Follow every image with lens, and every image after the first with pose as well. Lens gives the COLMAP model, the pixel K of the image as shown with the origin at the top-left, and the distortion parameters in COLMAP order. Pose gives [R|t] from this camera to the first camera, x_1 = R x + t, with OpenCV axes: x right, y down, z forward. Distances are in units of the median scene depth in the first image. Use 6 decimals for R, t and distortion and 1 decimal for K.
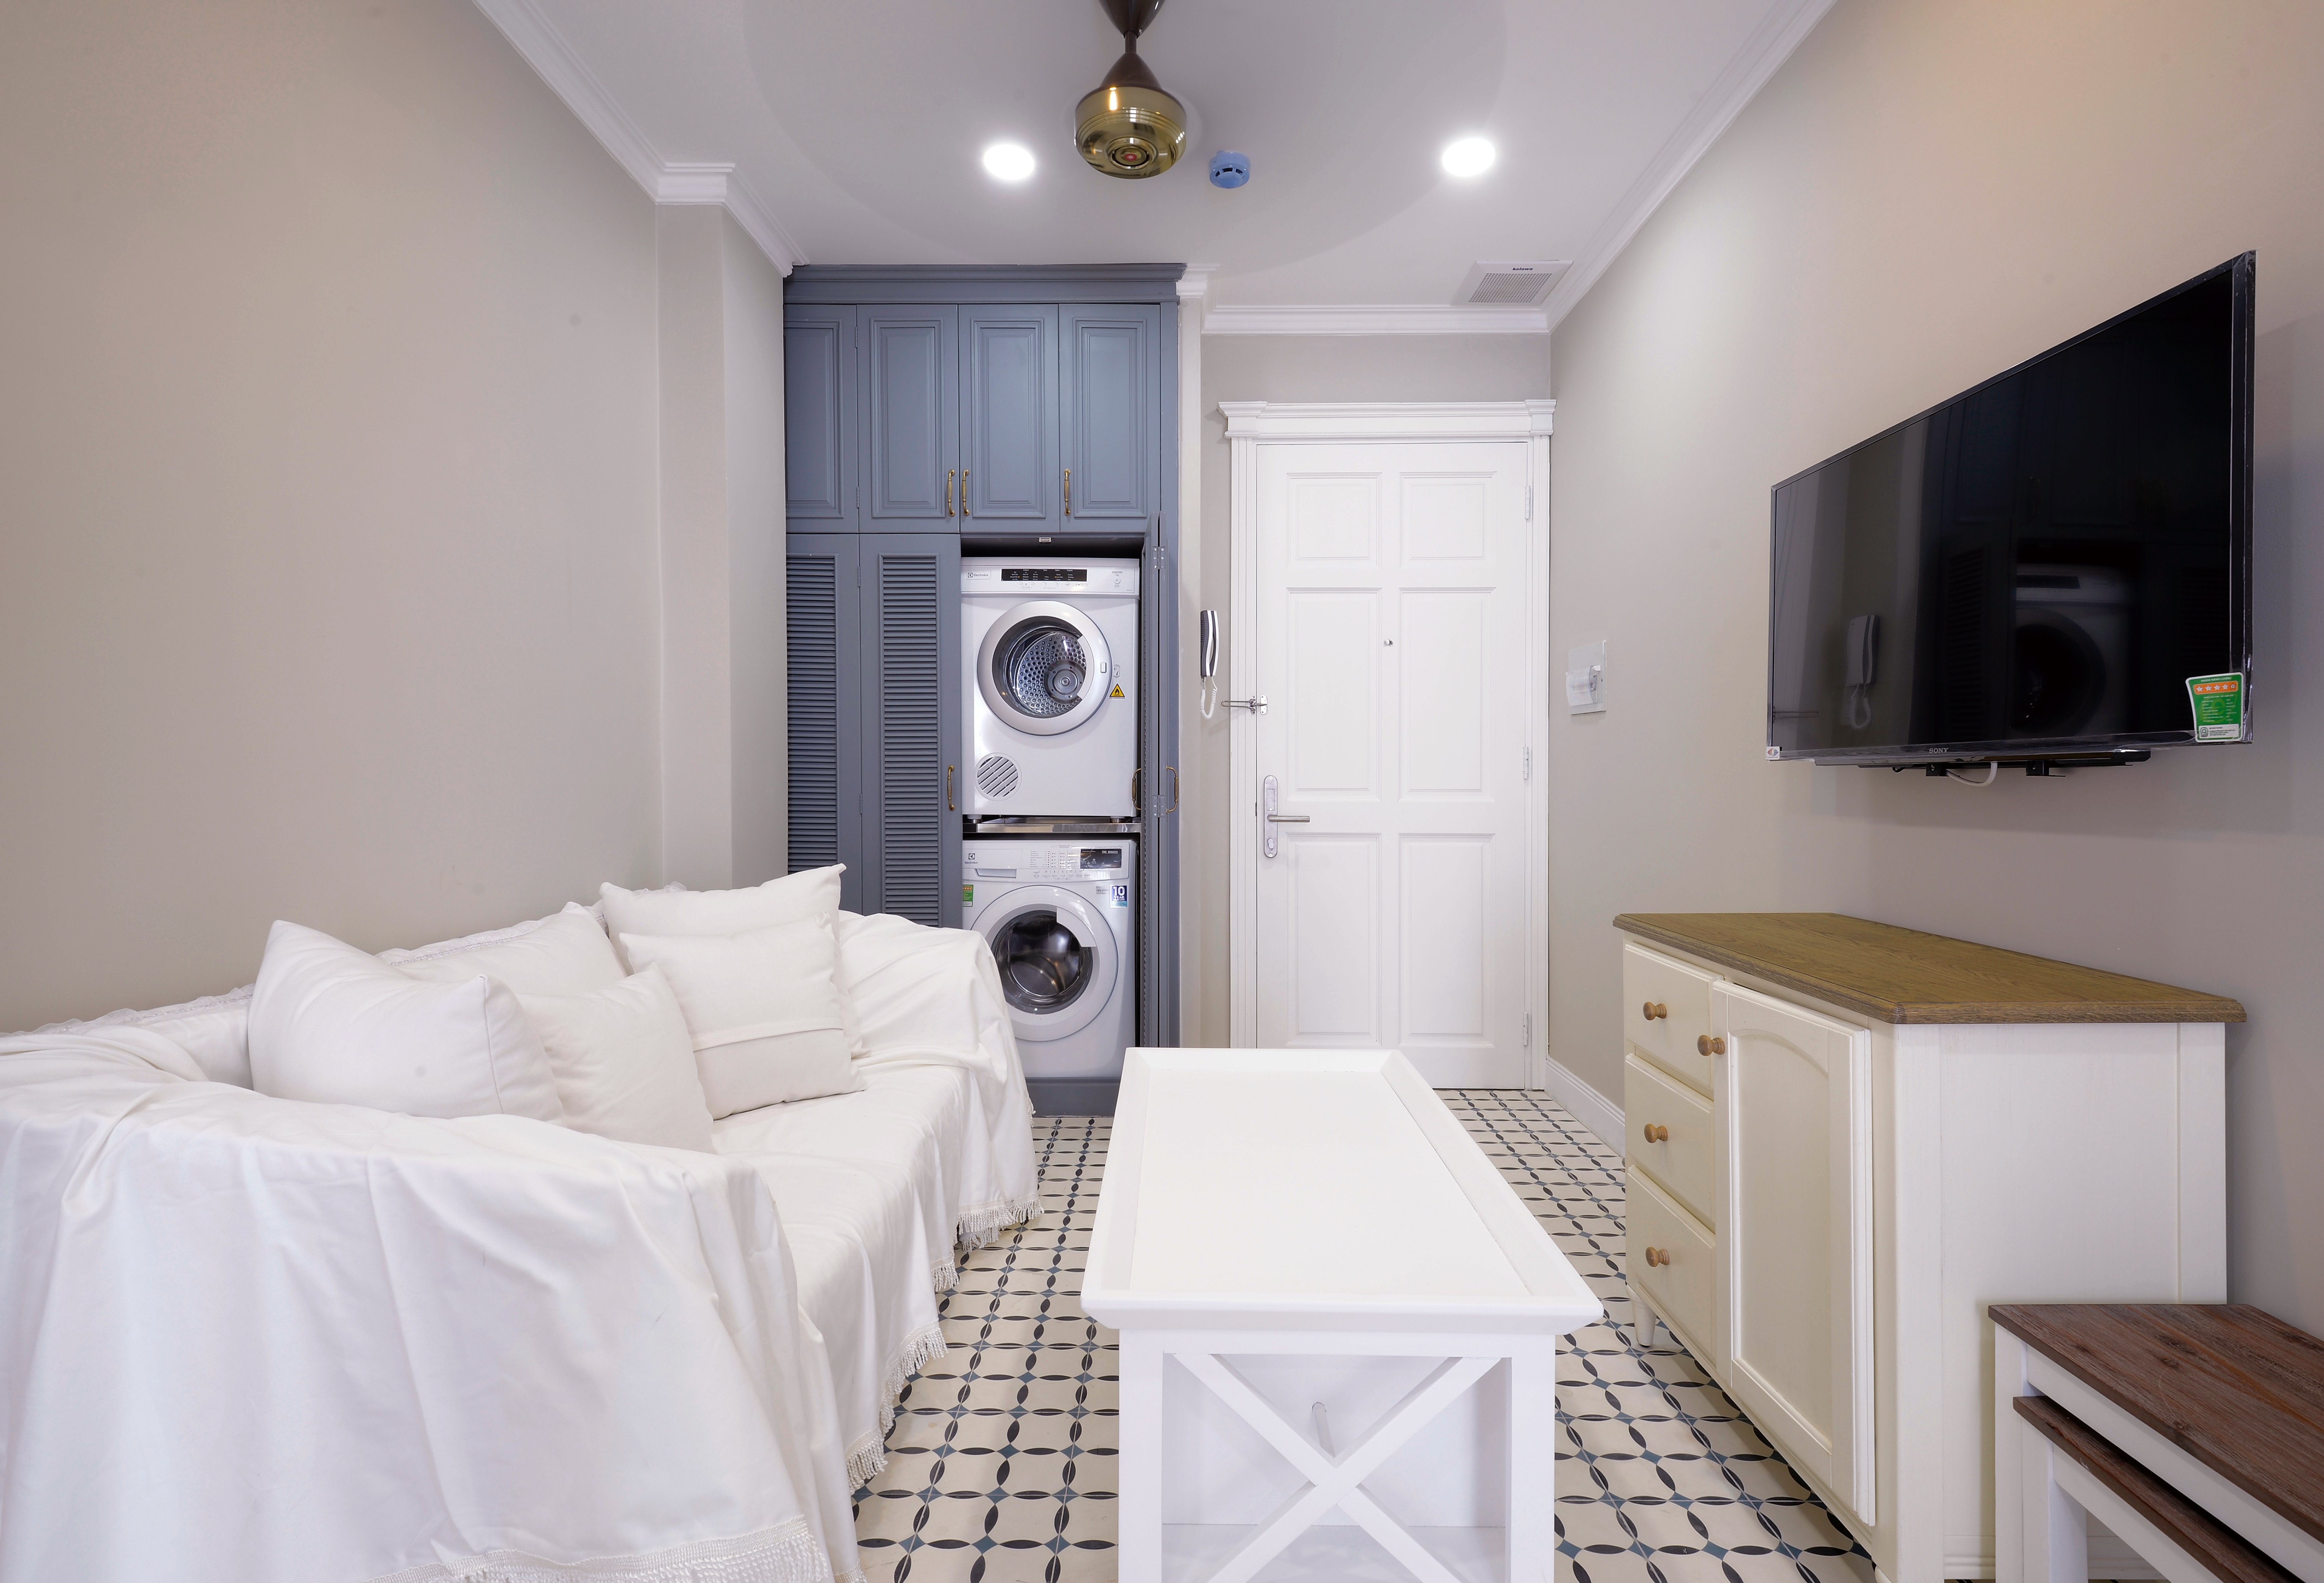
lens RADIAL K [[1085.1, 0, 1162.4], [0, 1085.1, 786.2], [0, 0, 1]] dist [0.023676, -0.007481]
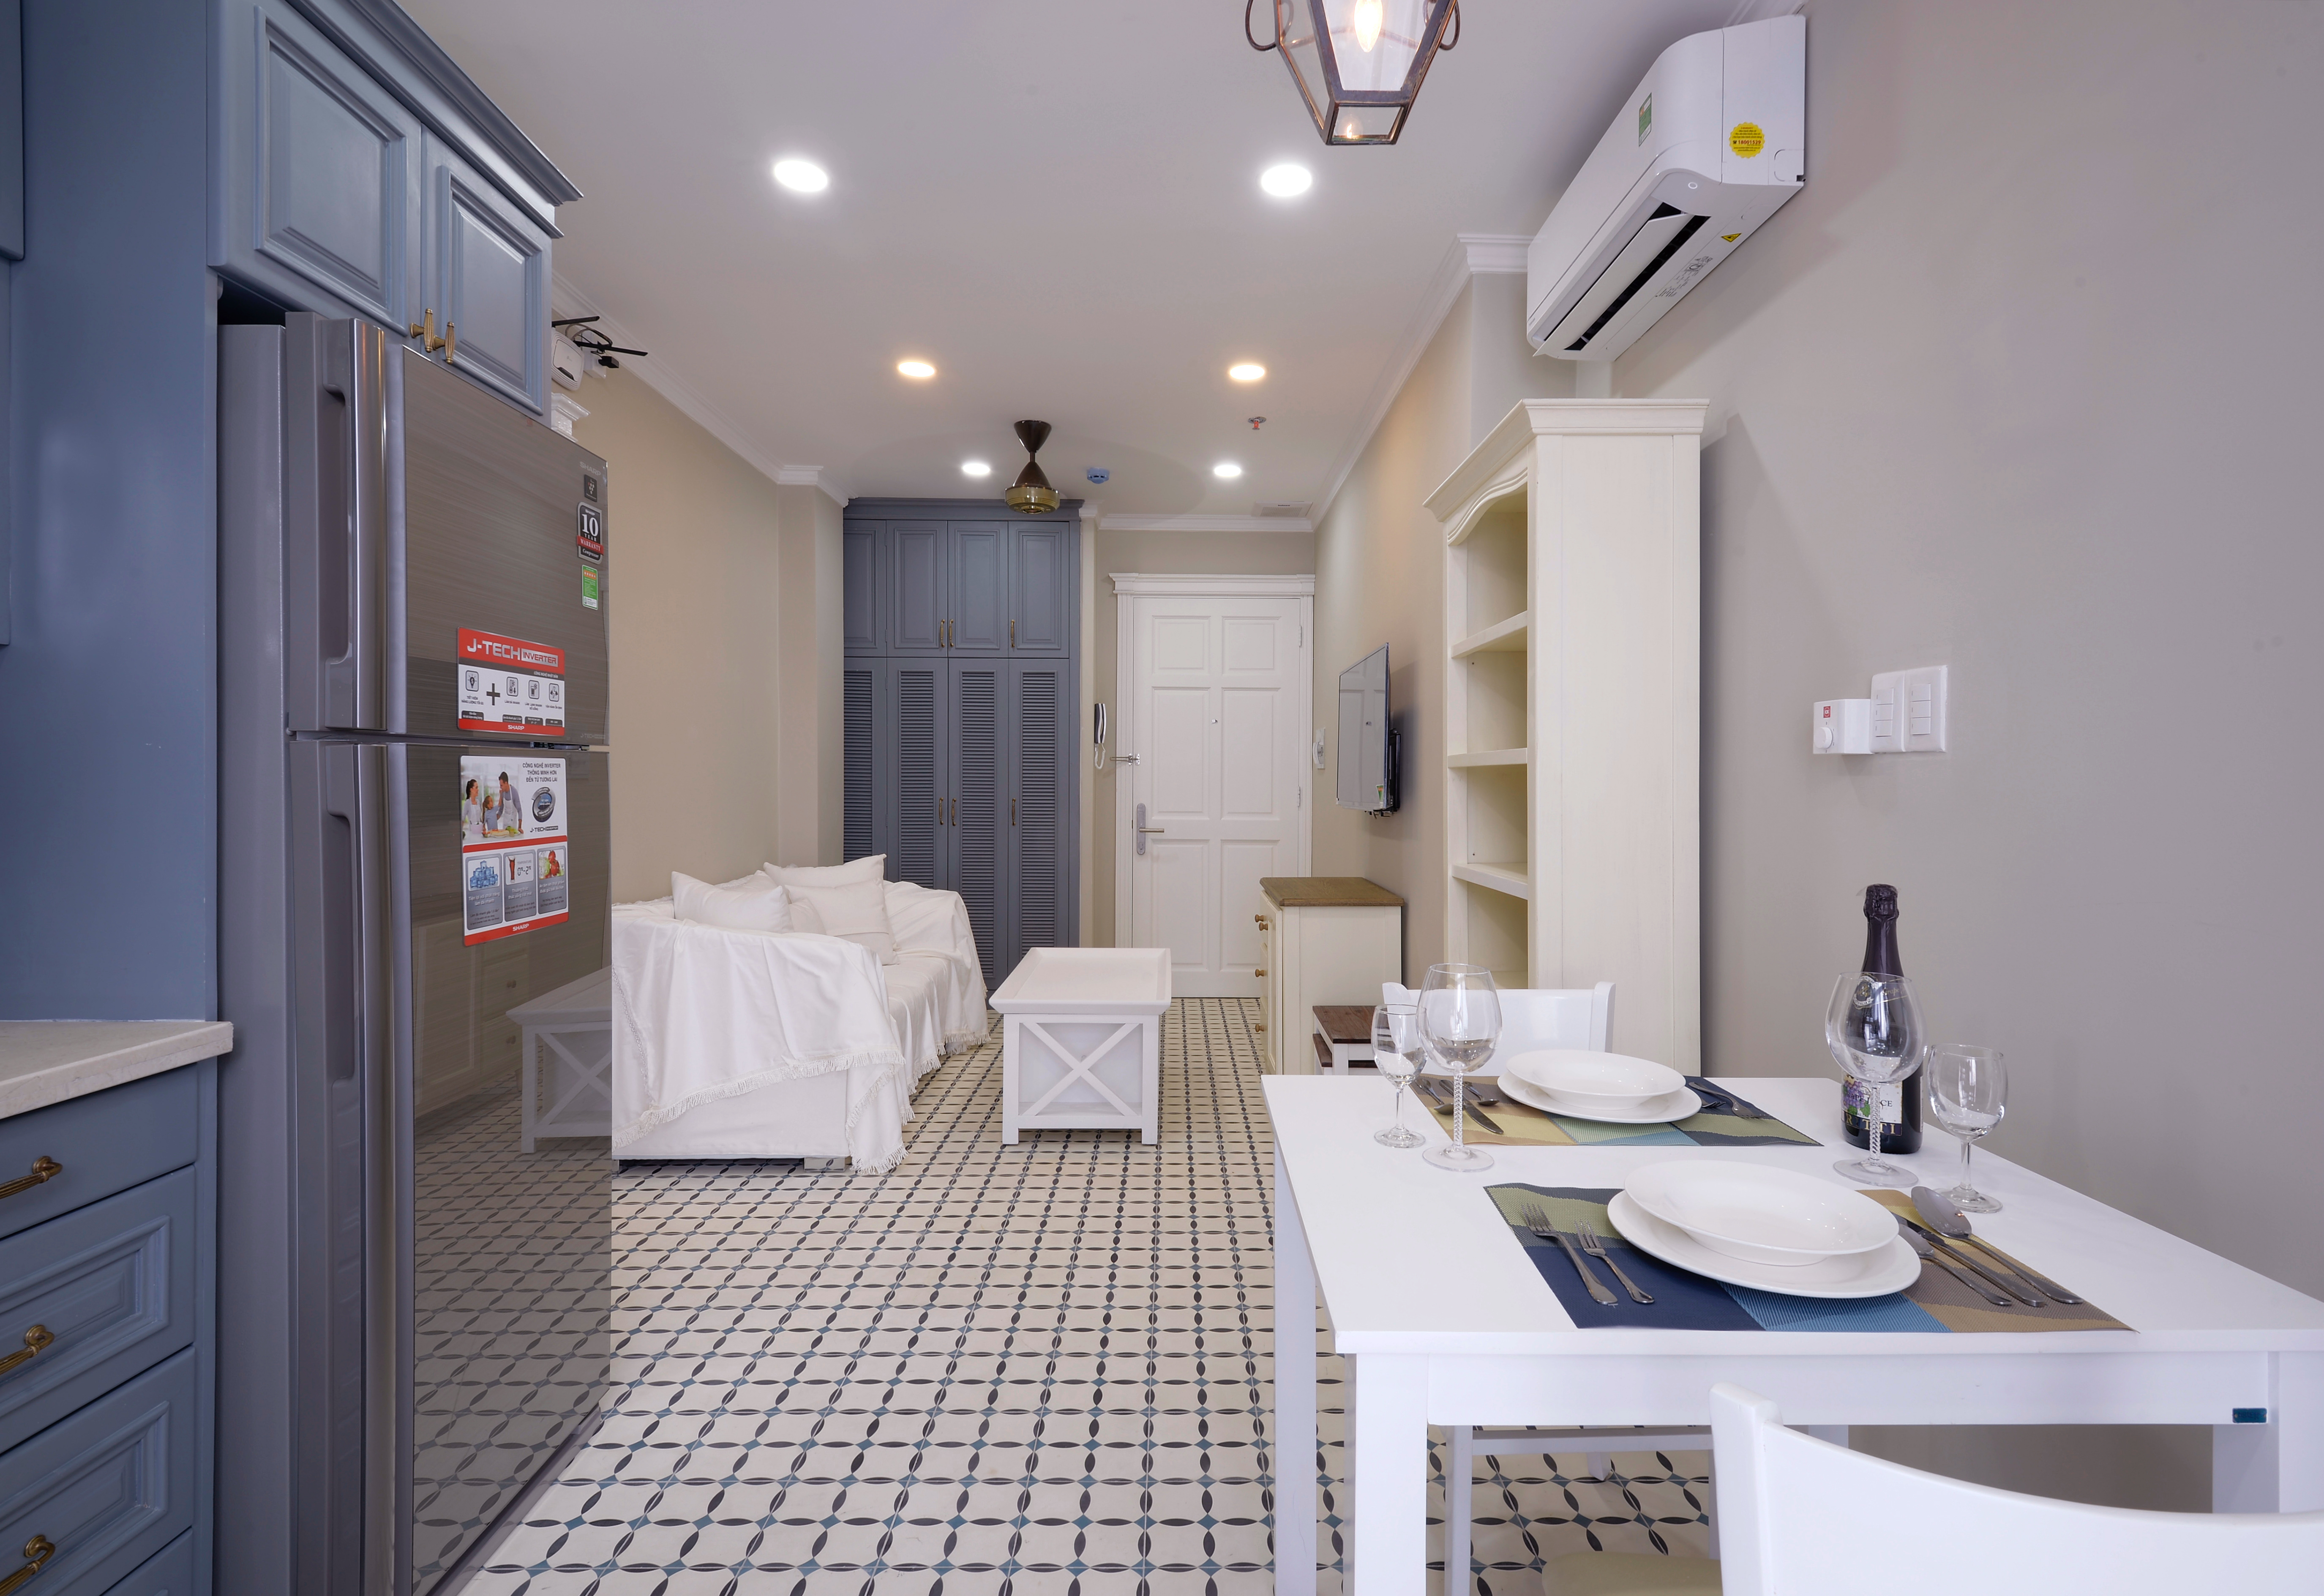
lens RADIAL K [[1085.2, 0, 1170.2], [0, 1085.2, 801.7], [0, 0, 1]] dist [0.023676, -0.007481]
pose [[0.999864, 0.004940, 0.015760, 0.129227], [-0.005082, 0.999946, 0.009014, -0.029318], [-0.015715, -0.009093, 0.999835, -0.675174]]
